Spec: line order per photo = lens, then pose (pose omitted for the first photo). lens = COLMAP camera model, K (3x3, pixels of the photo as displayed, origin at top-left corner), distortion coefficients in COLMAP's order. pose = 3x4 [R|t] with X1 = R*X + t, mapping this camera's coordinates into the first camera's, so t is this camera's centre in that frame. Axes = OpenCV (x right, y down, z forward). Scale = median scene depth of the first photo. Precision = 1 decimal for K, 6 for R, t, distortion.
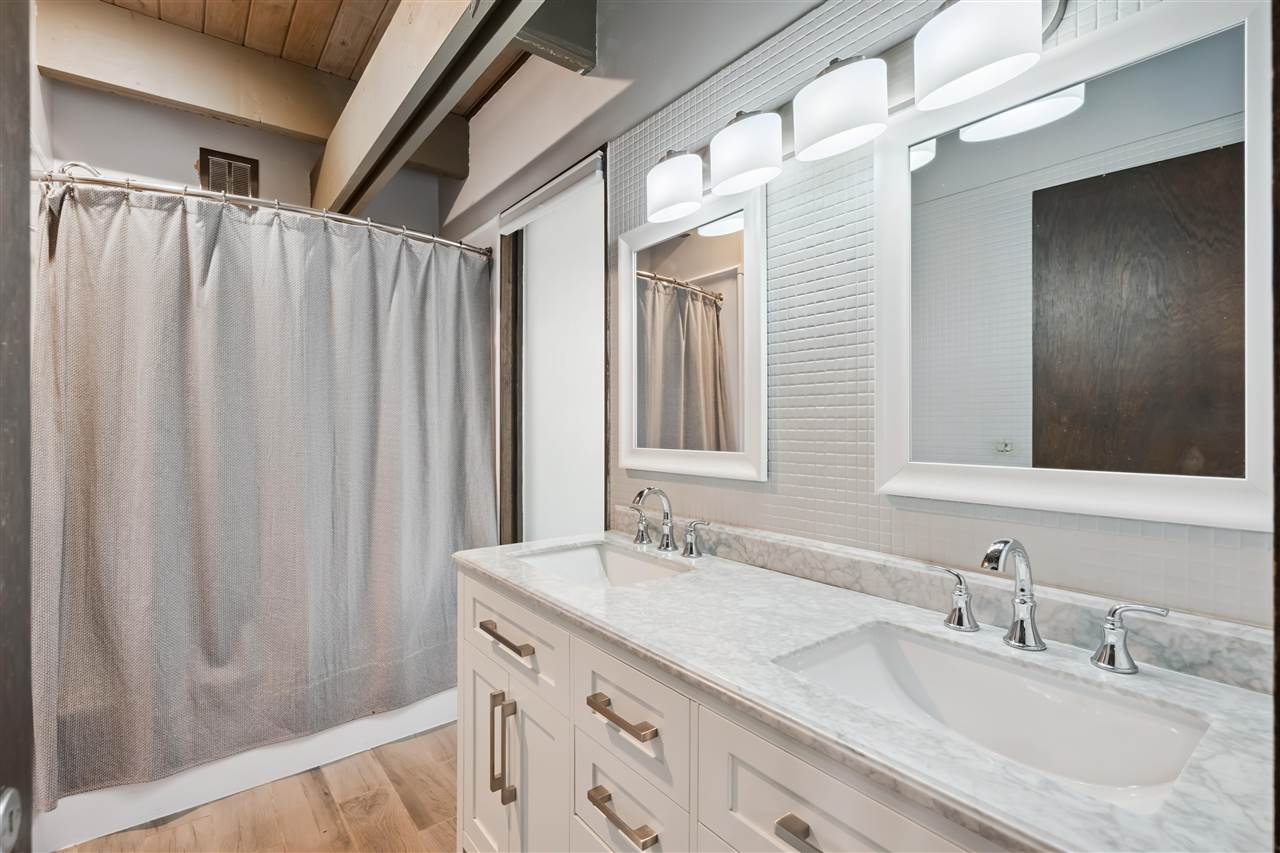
lens RADIAL K [[588.0, 0, 636.7], [0, 588.0, 425.1], [0, 0, 1]] dist [-0.006083, 0.002967]
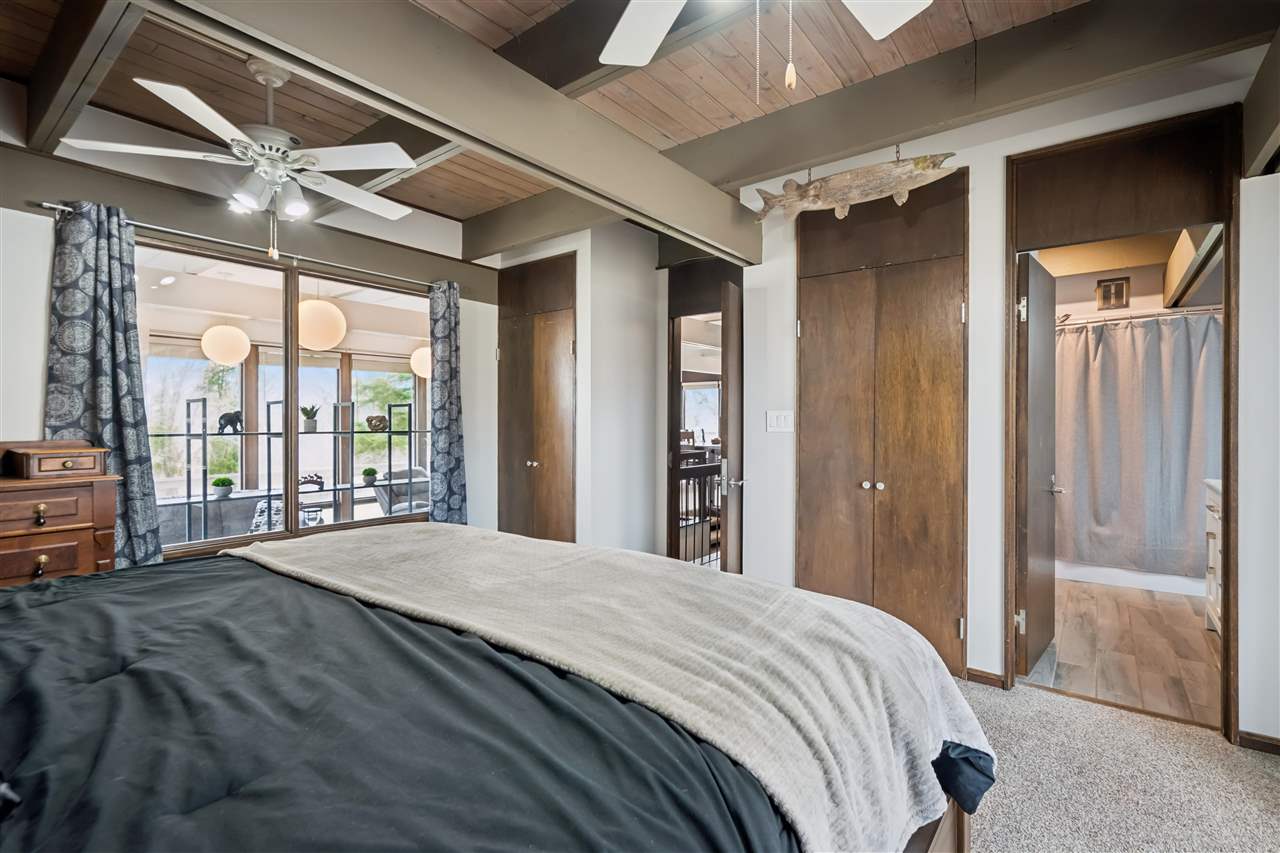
lens RADIAL K [[588.0, 0, 637.2], [0, 588.0, 419.9], [0, 0, 1]] dist [-0.006083, 0.002967]
pose [[0.247853, 0.008448, -0.968761, 1.012634], [0.003085, 0.999950, 0.009510, -0.031070], [0.968793, -0.005345, 0.247814, -1.269121]]
